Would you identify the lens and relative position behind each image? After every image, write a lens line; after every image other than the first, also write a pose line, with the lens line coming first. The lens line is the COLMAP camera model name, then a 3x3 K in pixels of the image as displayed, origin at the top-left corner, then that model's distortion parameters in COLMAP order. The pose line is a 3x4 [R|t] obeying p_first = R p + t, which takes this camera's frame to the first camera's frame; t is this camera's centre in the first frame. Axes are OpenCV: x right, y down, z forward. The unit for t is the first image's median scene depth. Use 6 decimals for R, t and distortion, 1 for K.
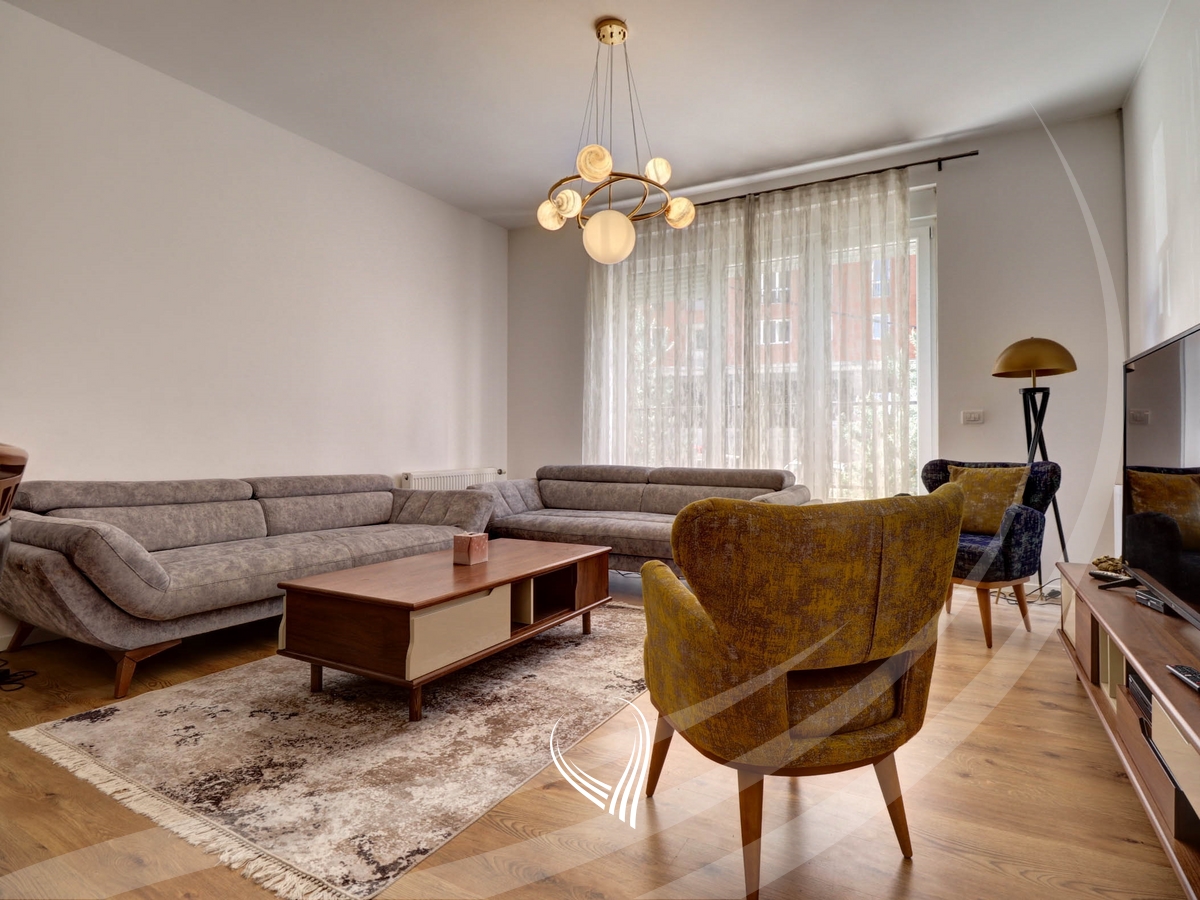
lens RADIAL K [[621.1, 0, 600.0], [0, 621.1, 450.0], [0, 0, 1]] dist [-0.010504, -0.001271]
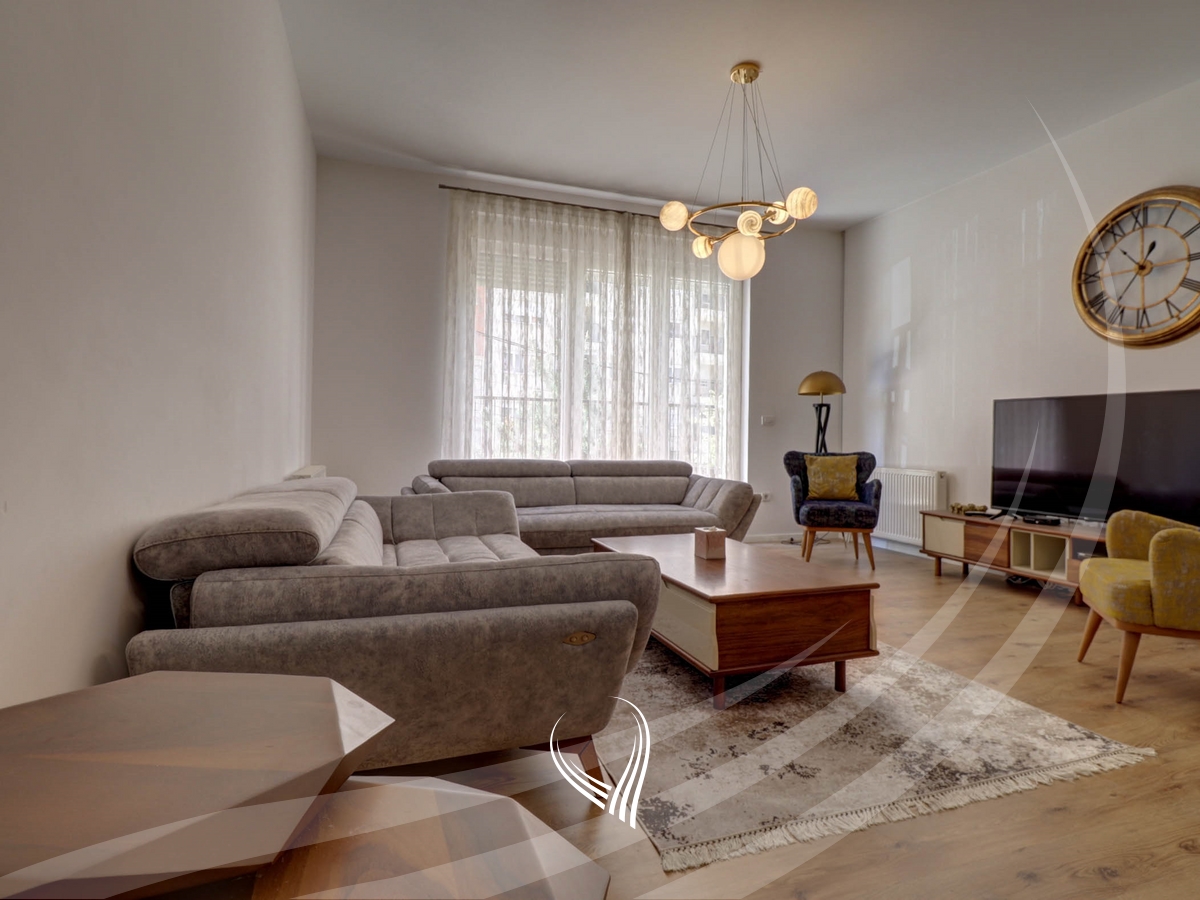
lens RADIAL K [[654.7, 0, 609.2], [0, 654.7, 444.9], [0, 0, 1]] dist [-0.005438, -0.001665]
pose [[0.664576, -0.001316, 0.747220, -0.851423], [-0.006293, 0.999953, 0.007359, -0.006181], [-0.747194, -0.009592, 0.664536, 0.314877]]
